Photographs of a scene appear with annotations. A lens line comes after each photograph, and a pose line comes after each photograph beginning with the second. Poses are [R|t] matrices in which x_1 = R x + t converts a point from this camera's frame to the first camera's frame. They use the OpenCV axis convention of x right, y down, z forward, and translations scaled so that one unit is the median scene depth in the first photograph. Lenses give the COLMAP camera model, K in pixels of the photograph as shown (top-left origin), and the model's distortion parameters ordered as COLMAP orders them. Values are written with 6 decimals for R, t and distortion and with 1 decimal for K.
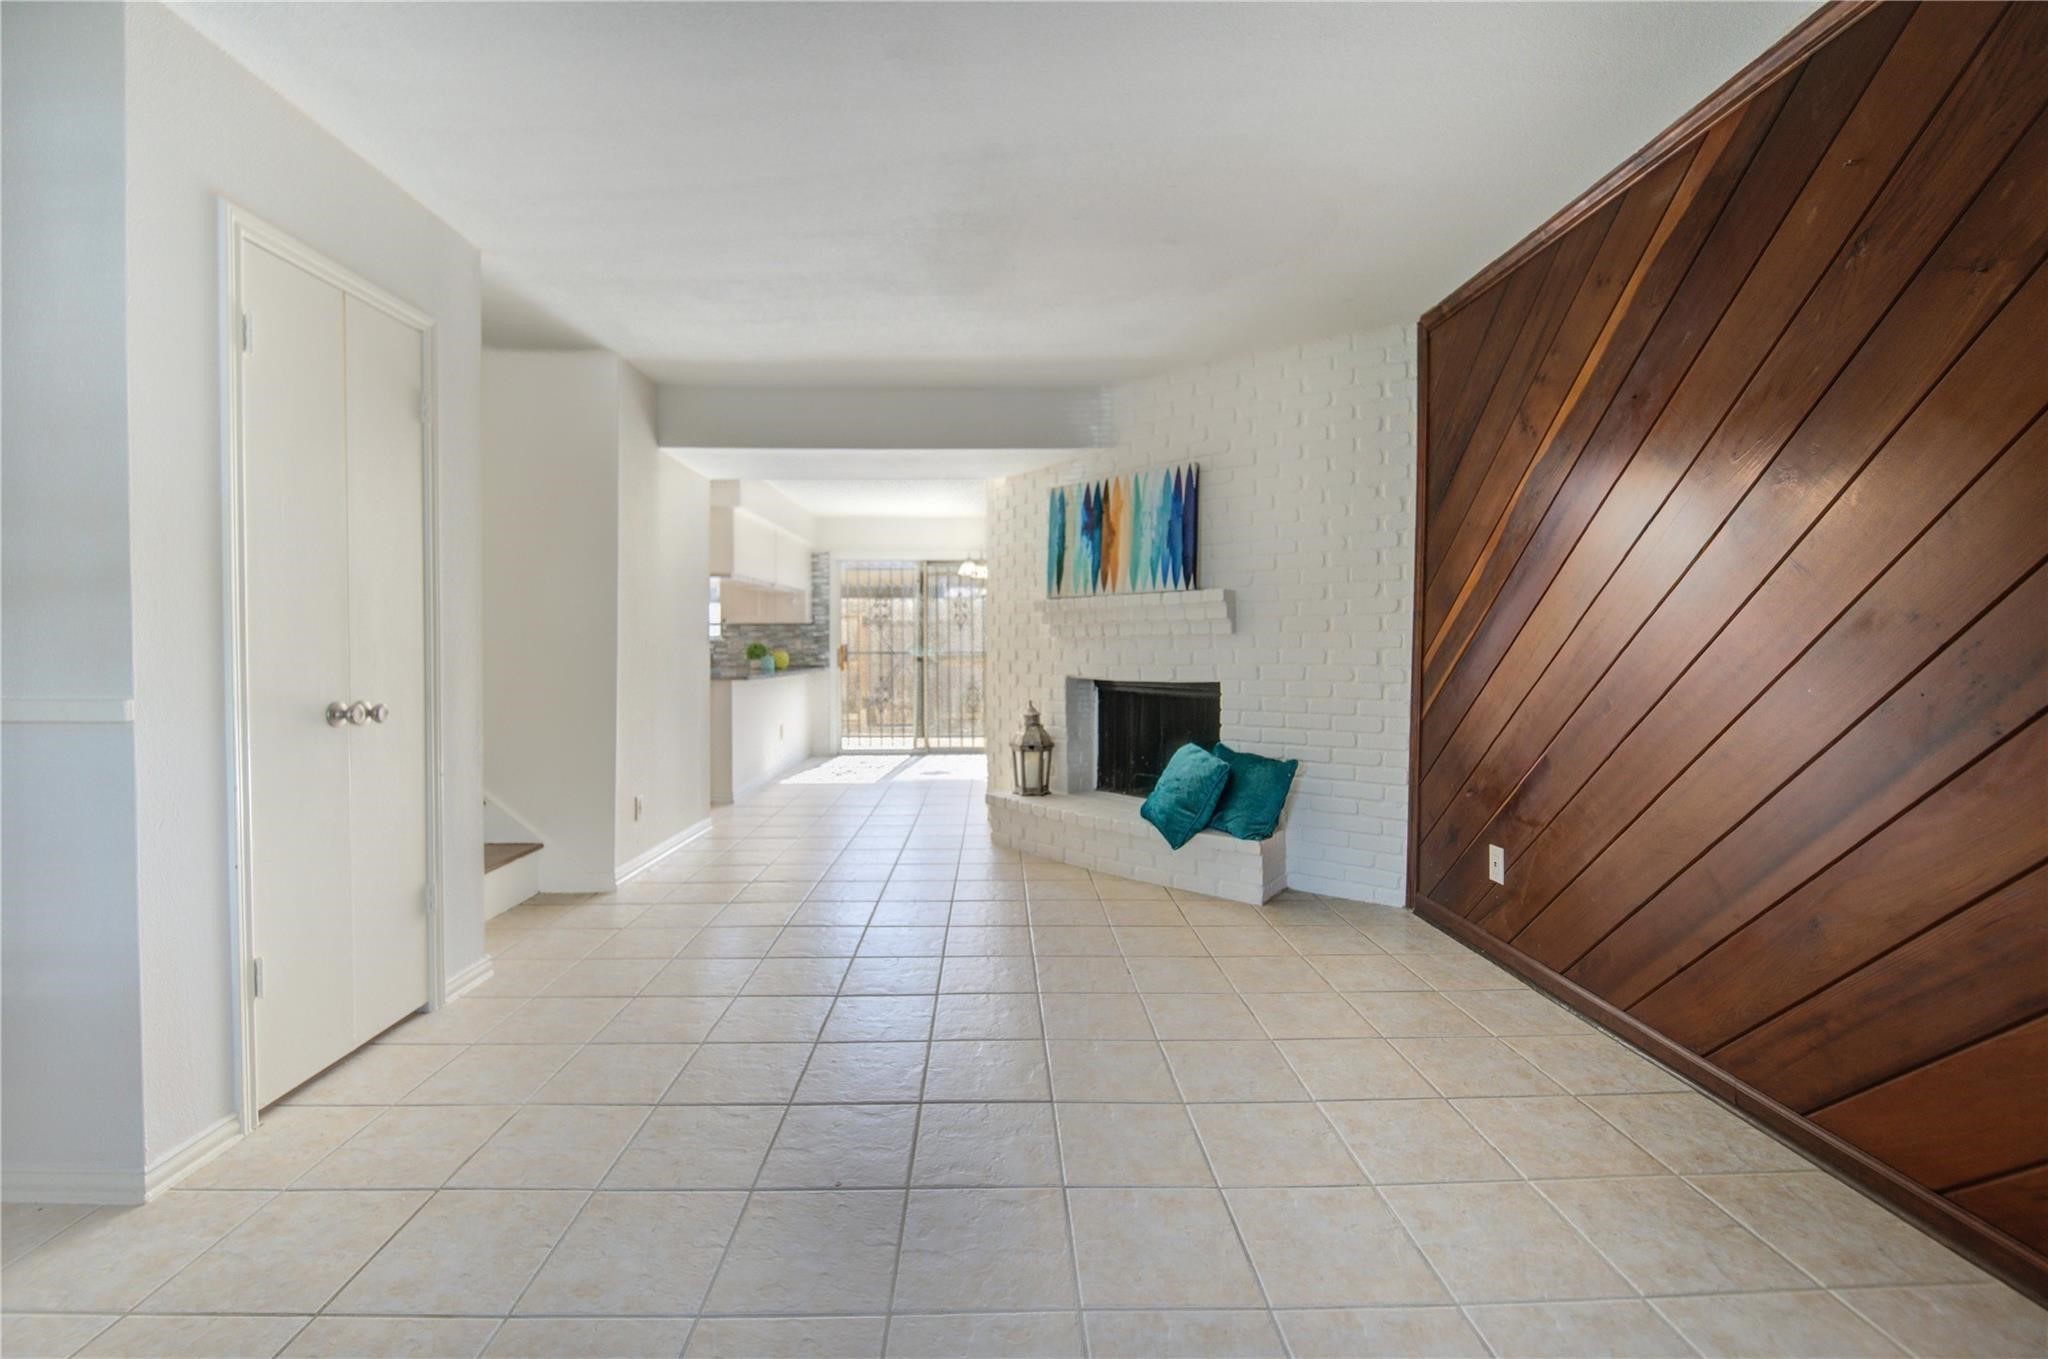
lens RADIAL K [[840.0, 0, 1008.2], [0, 840.0, 657.0], [0, 0, 1]] dist [-0.001906, -0.004350]
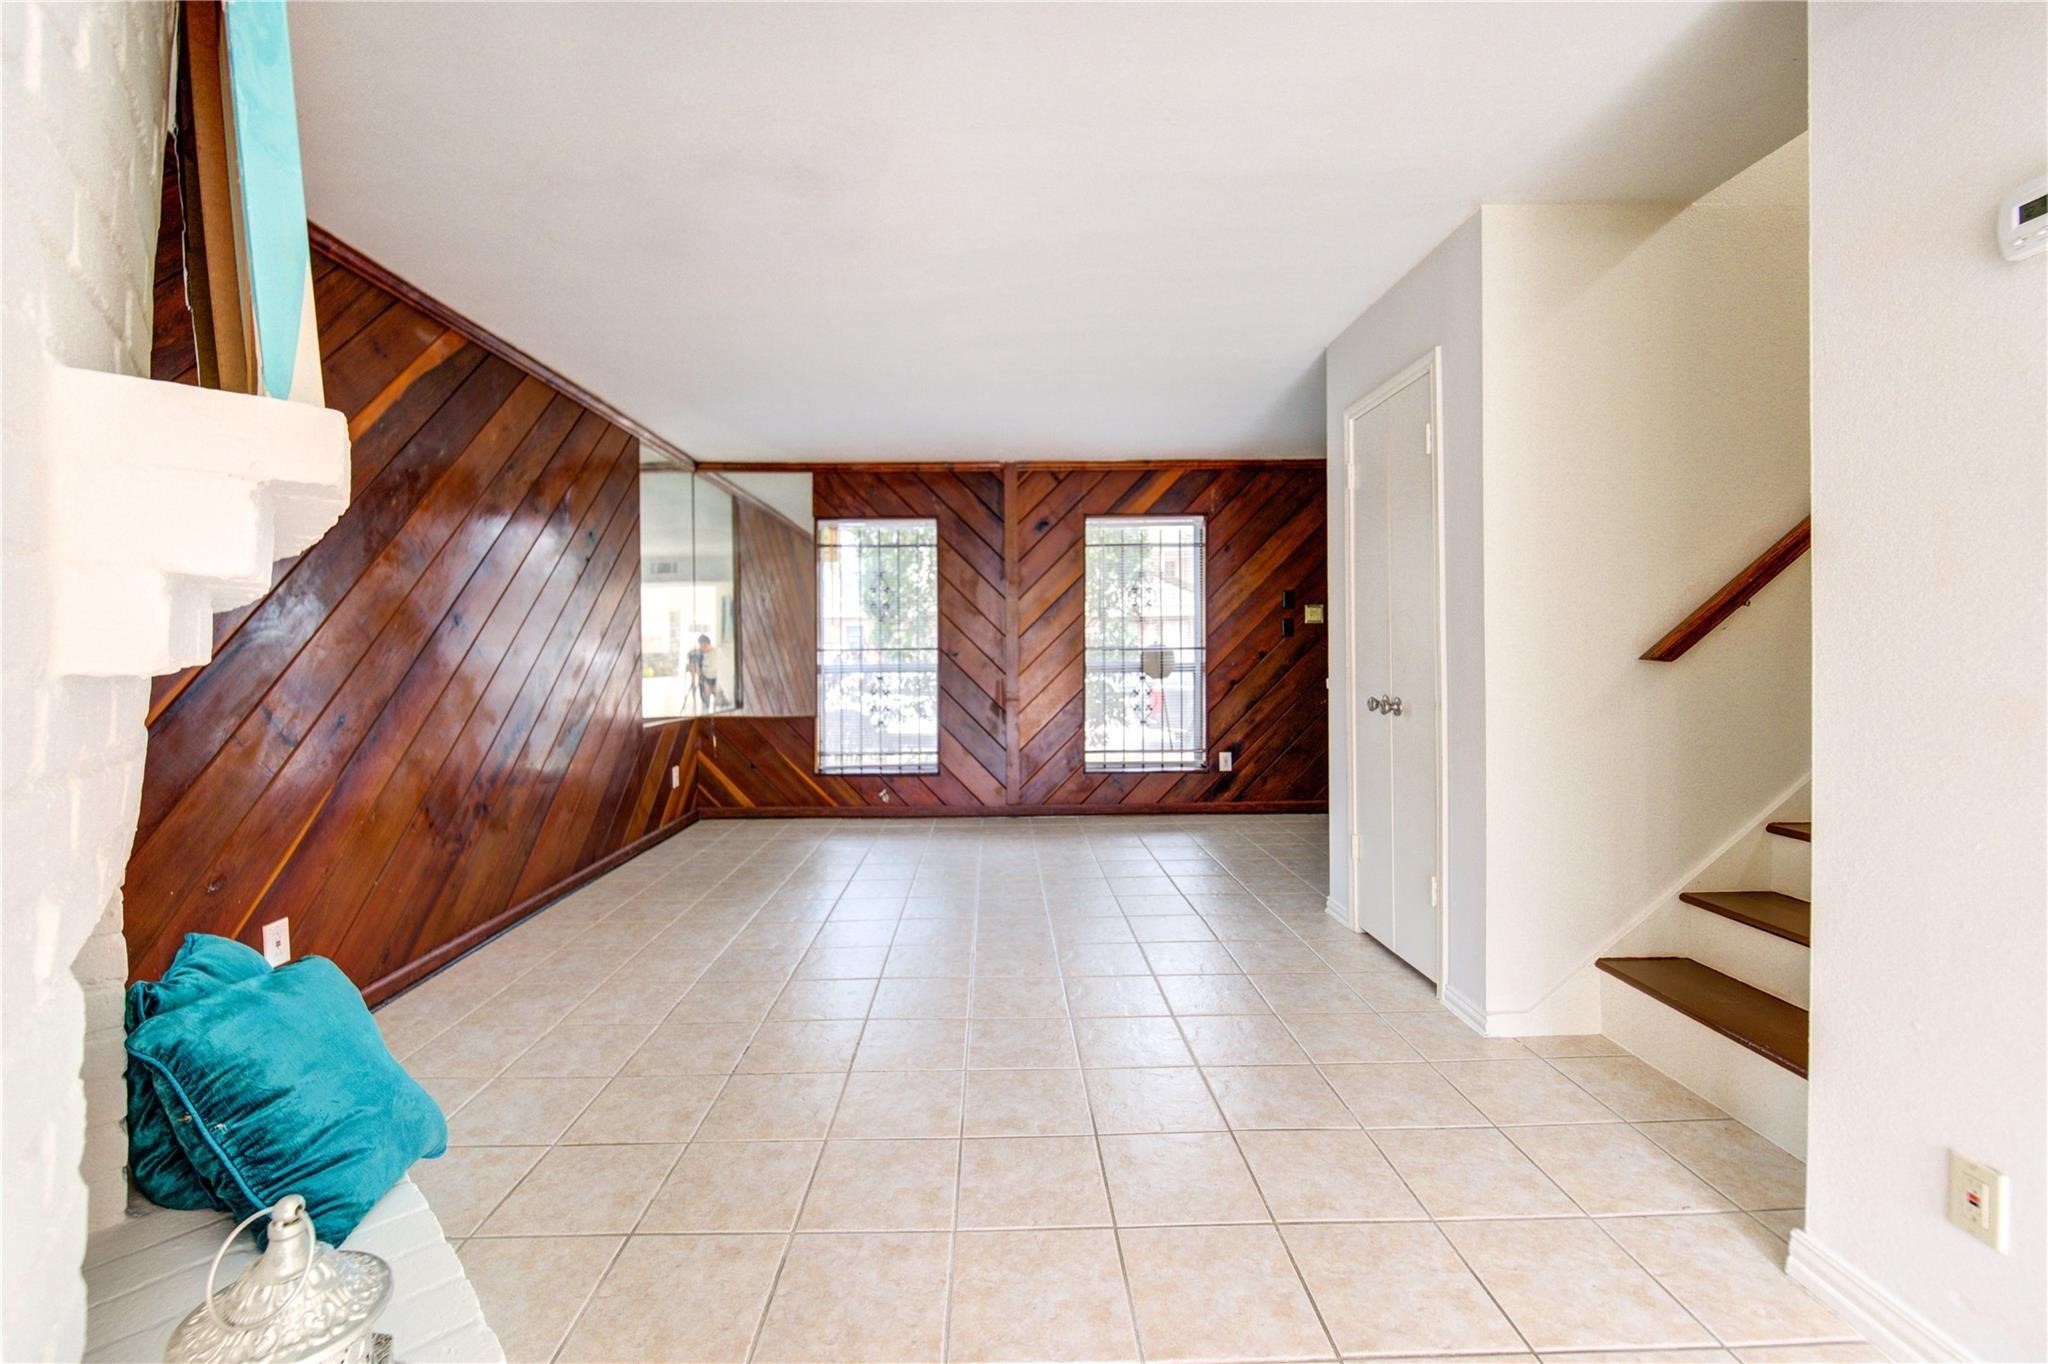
lens RADIAL K [[840.0, 0, 1008.2], [0, 840.0, 659.5], [0, 0, 1]] dist [-0.001906, -0.004350]
pose [[-0.999940, 0.010985, 0.000040, -0.094094], [0.010981, 0.999463, 0.030857, -0.032520], [0.000299, 0.030856, -0.999524, 1.367284]]
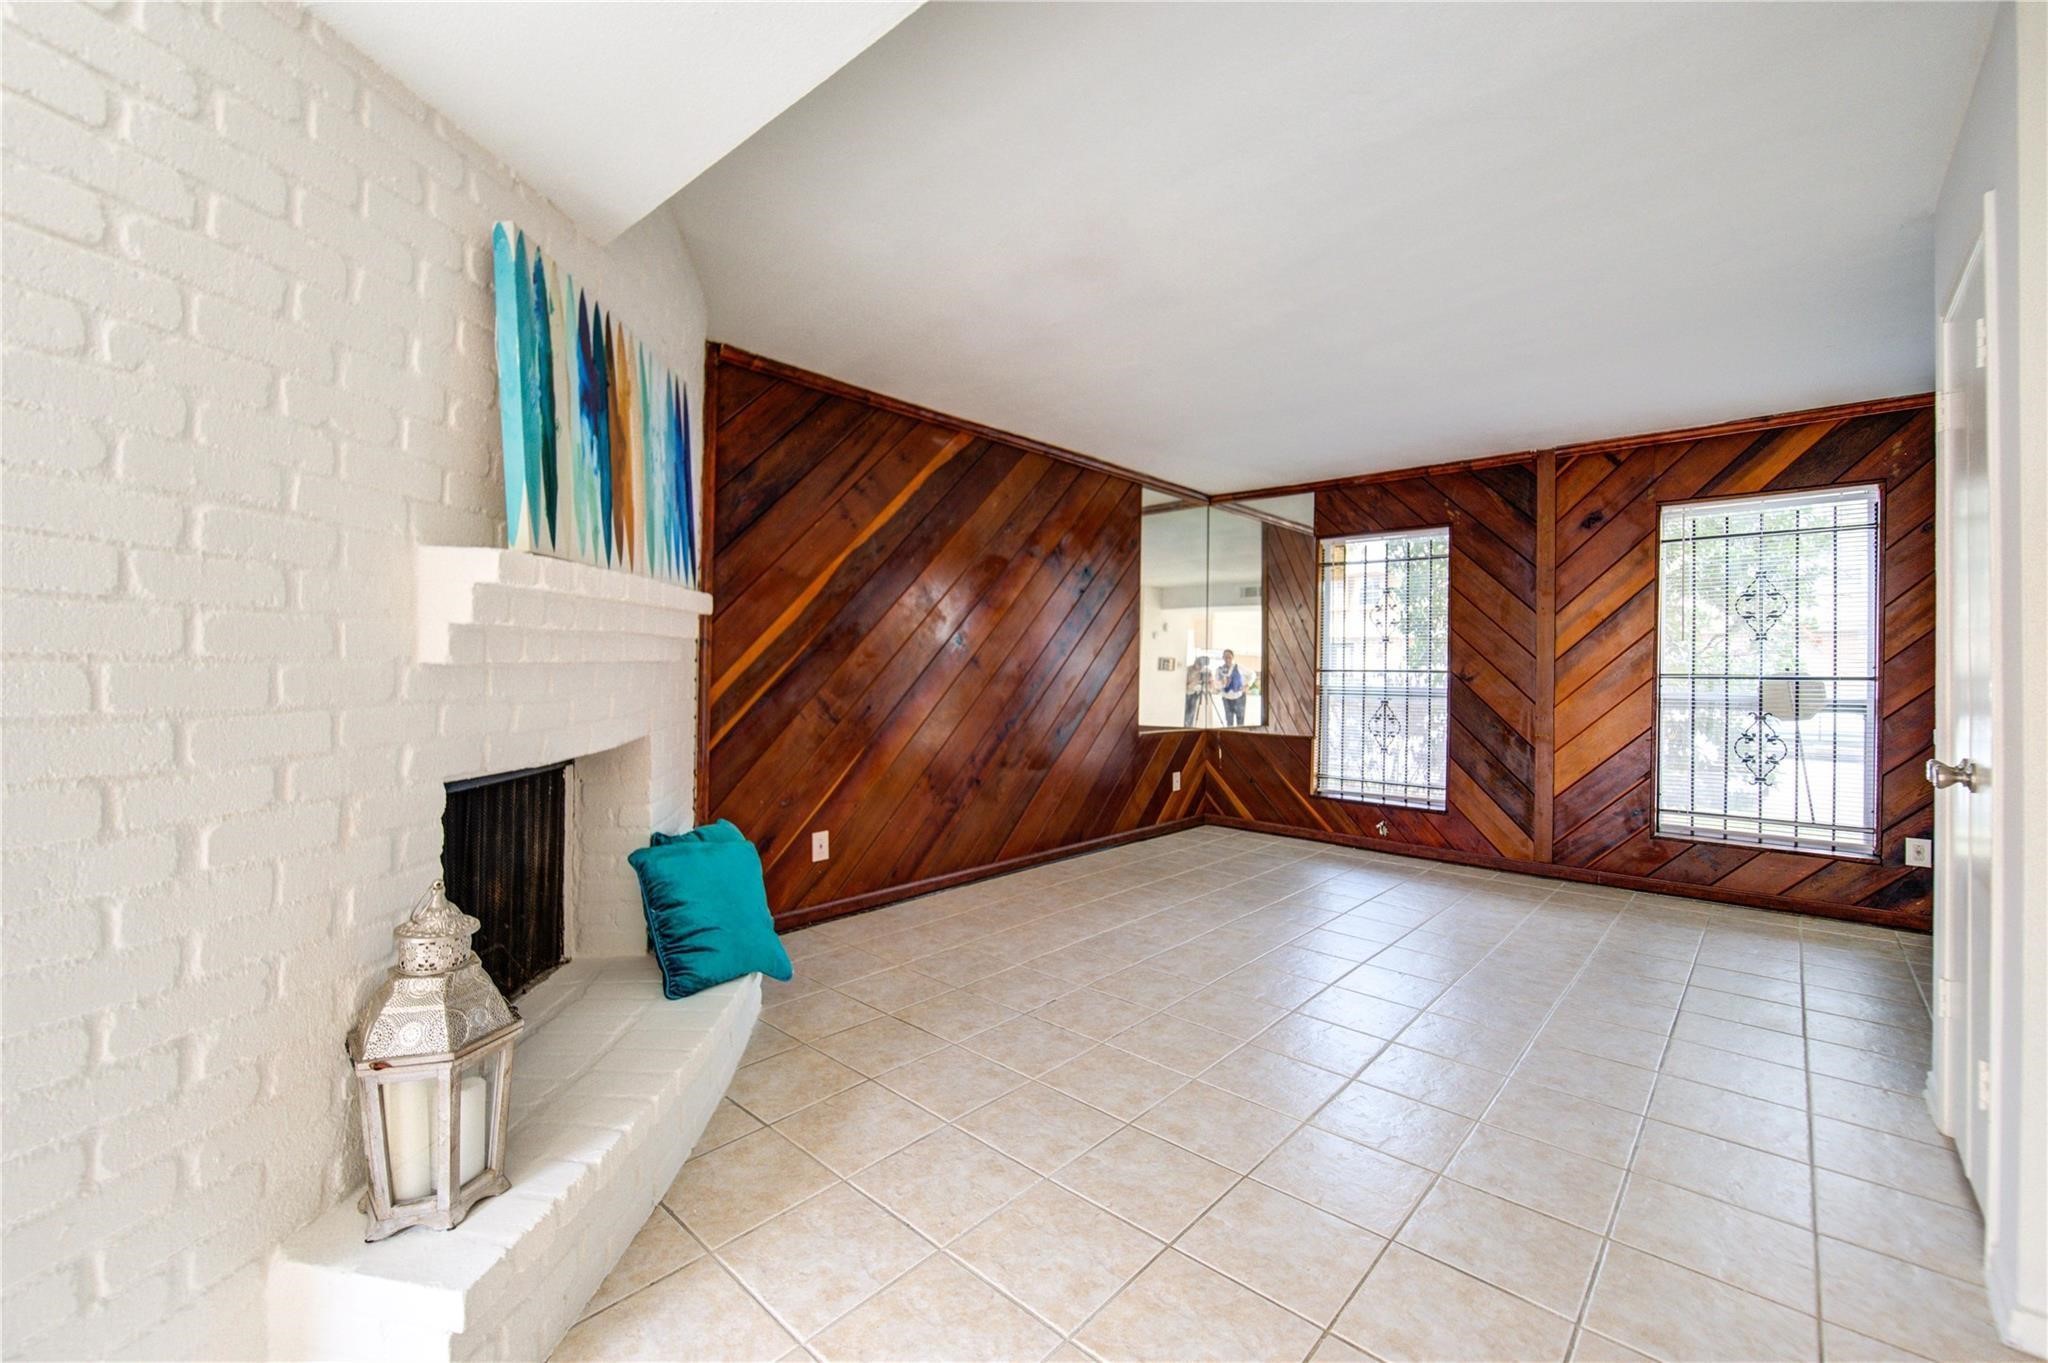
lens RADIAL K [[840.0, 0, 1008.2], [0, 840.0, 659.0], [0, 0, 1]] dist [-0.001906, -0.004350]
pose [[-0.720475, 0.000127, 0.693481, -0.388310], [0.001553, 0.999998, 0.001431, -0.029725], [-0.693479, 0.002108, -0.720473, 1.312821]]
